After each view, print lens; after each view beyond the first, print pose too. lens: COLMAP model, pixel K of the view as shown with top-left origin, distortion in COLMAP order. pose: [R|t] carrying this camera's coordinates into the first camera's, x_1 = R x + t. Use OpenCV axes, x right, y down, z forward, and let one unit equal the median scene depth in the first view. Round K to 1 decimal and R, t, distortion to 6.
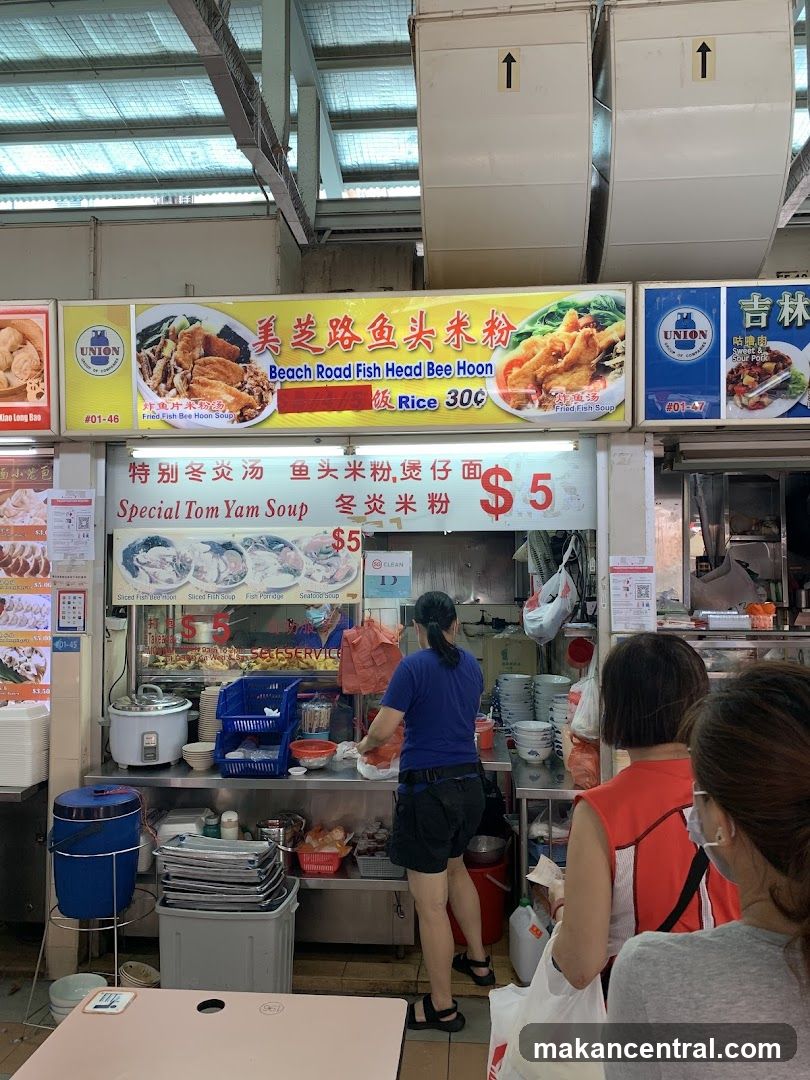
lens RADIAL K [[872.2, 0, 416.3], [0, 872.2, 558.8], [0, 0, 1]] dist [0.074144, -0.225476]
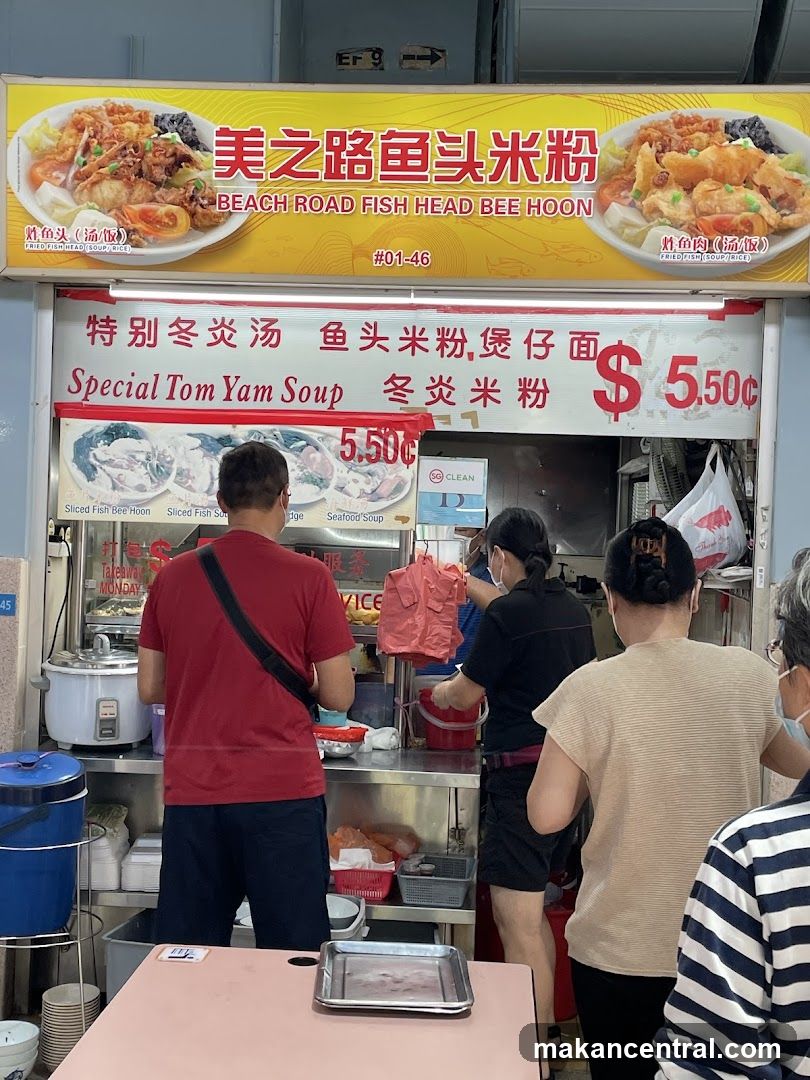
lens RADIAL K [[1562.1, 0, 386.9], [0, 1562.1, 561.0], [0, 0, 1]] dist [0.097204, -0.096656]
pose [[0.999299, 0.037203, -0.004156, -0.084535], [-0.037041, 0.998740, 0.033853, 0.036395], [0.005410, -0.033676, 0.999418, -0.268653]]
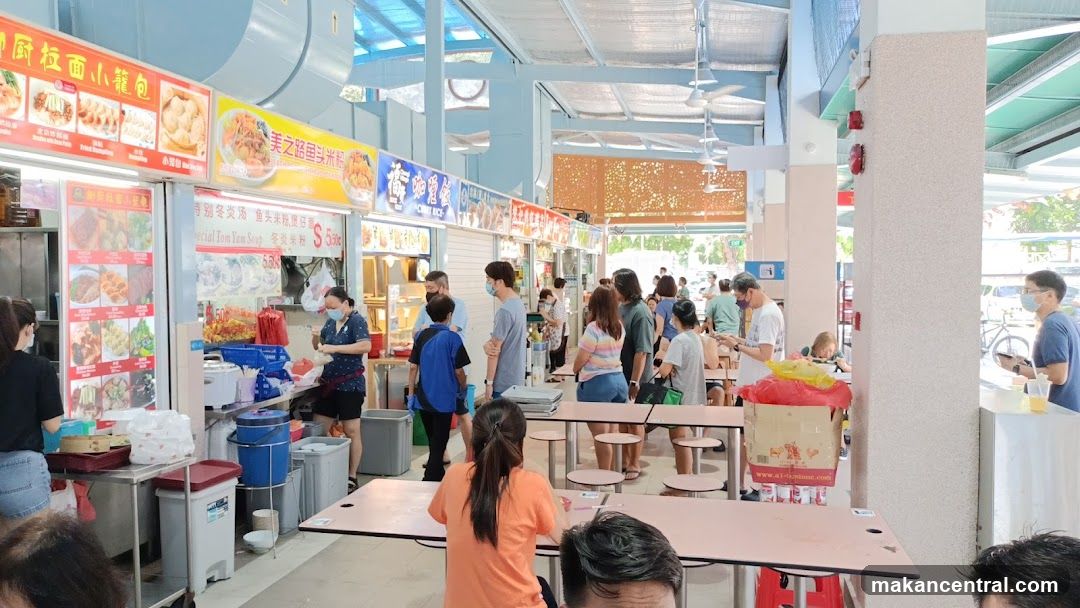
lens RADIAL K [[796.6, 0, 539.1], [0, 796.6, 324.0], [0, 0, 1]] dist [0.001560, -0.062044]
pose [[0.152835, -0.062269, 0.986288, -1.652684], [-0.012319, 0.997815, 0.064906, -0.001130], [-0.988175, -0.022070, 0.151734, 0.264920]]
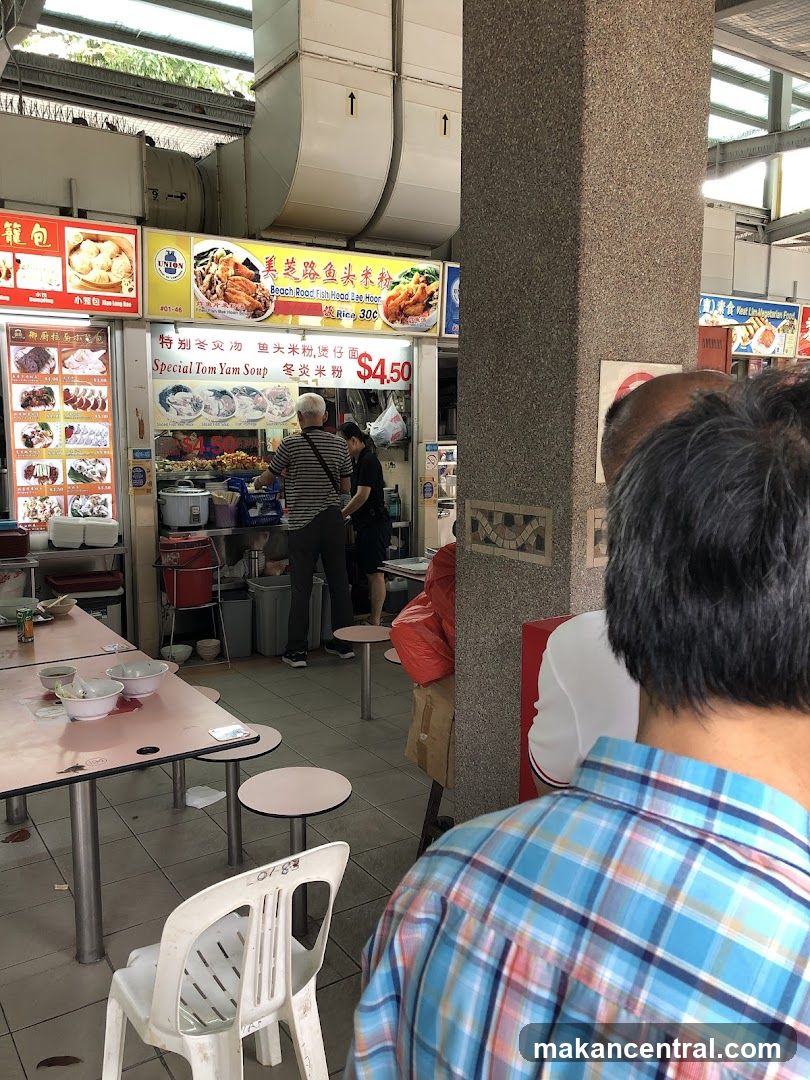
lens RADIAL K [[872.2, 0, 416.3], [0, 872.2, 558.8], [0, 0, 1]] dist [0.074144, -0.225476]
pose [[0.779429, -0.097677, 0.618829, -1.045632], [-0.012768, 0.985089, 0.171570, 0.006192], [-0.626360, -0.141627, 0.766560, -0.551861]]
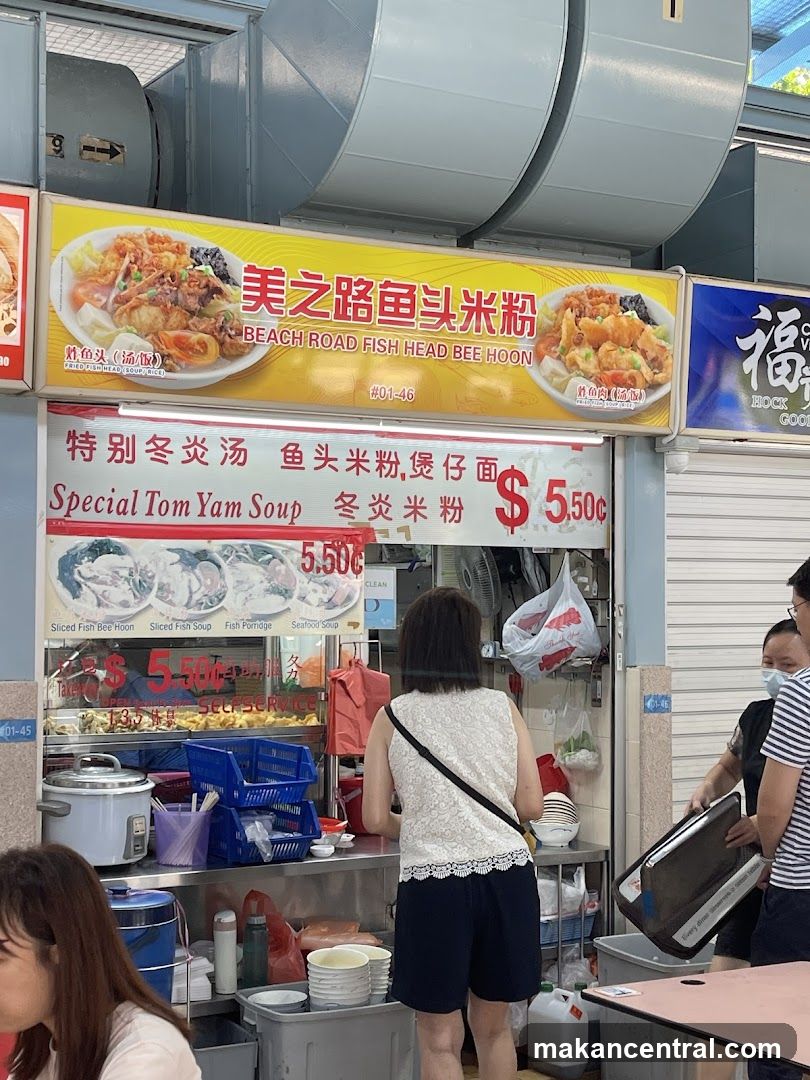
lens RADIAL K [[1772.5, 0, 438.5], [0, 1772.5, 575.4], [0, 0, 1]] dist [0.039828, 0.760130]
pose [[0.810966, 0.013968, 0.584927, -0.978608], [-0.012120, 0.999902, -0.007075, 0.010321], [-0.584968, -0.001351, 0.811055, -0.317666]]
